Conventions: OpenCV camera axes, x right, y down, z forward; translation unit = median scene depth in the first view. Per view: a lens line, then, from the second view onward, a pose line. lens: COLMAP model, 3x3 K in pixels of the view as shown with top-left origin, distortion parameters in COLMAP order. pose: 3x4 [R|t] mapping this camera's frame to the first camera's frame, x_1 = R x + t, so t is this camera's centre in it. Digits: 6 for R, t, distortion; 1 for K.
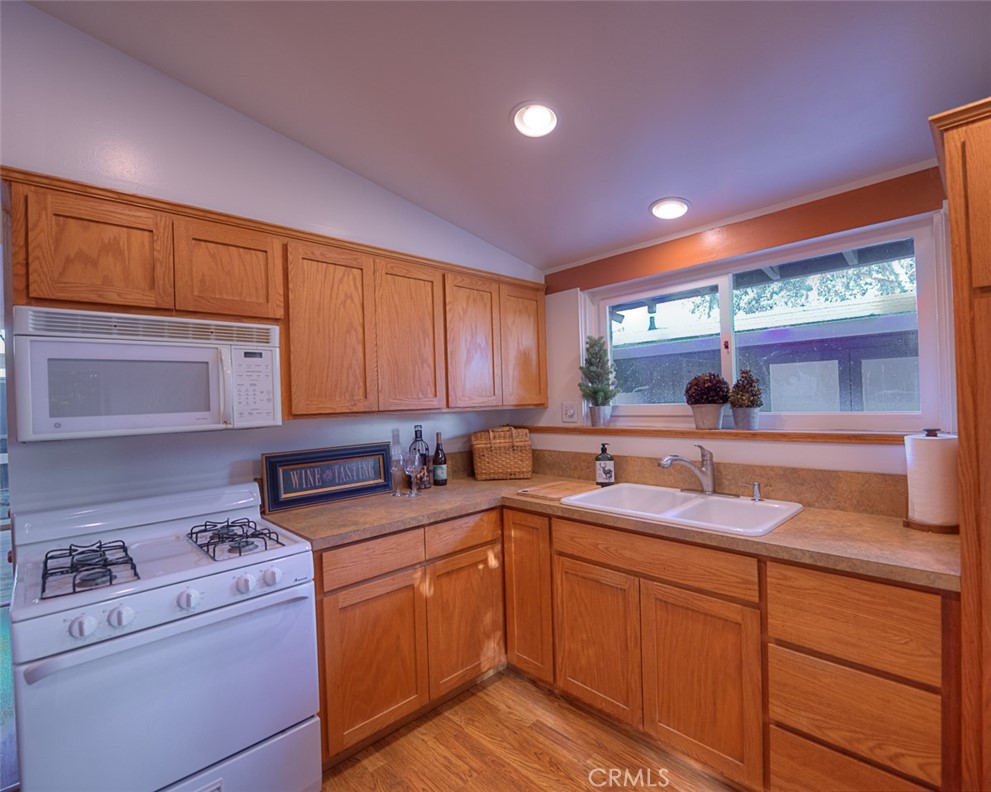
lens RADIAL K [[474.2, 0, 495.5], [0, 474.2, 396.0], [0, 0, 1]] dist [-0.002523, -0.000601]
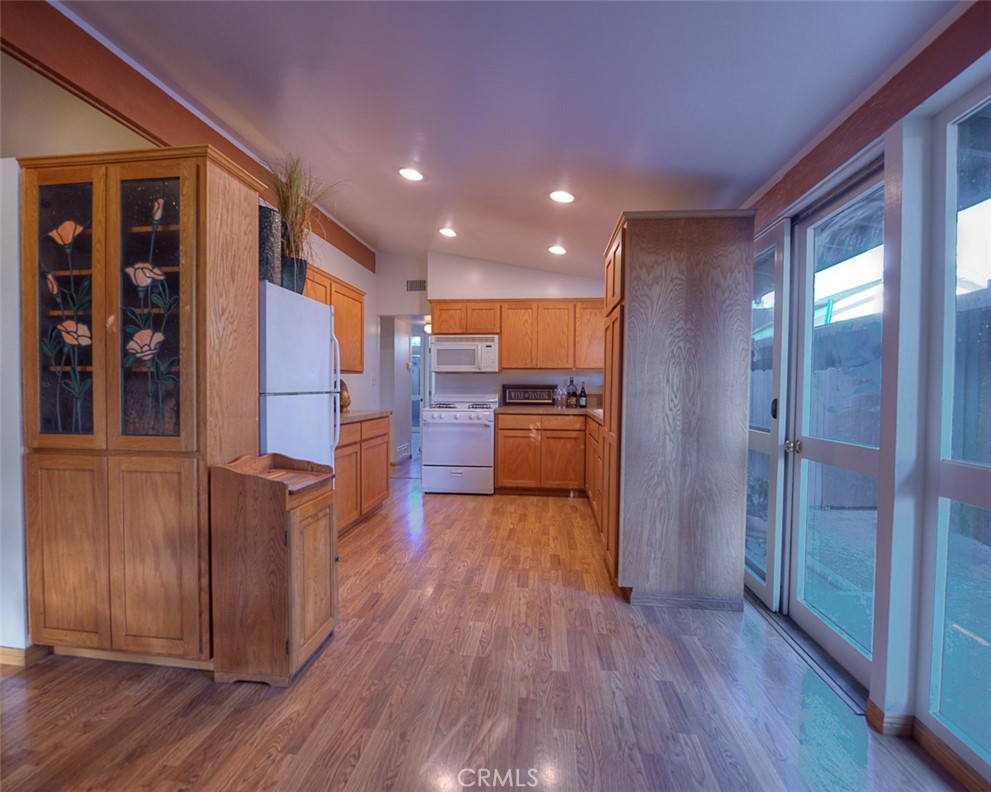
lens RADIAL K [[474.2, 0, 495.5], [0, 474.2, 396.0], [0, 0, 1]] dist [-0.002523, -0.000601]
pose [[0.645199, 0.051495, -0.762277, 1.636187], [-0.026744, 0.998637, 0.044826, 0.080791], [0.763546, -0.008535, 0.645697, -0.790331]]
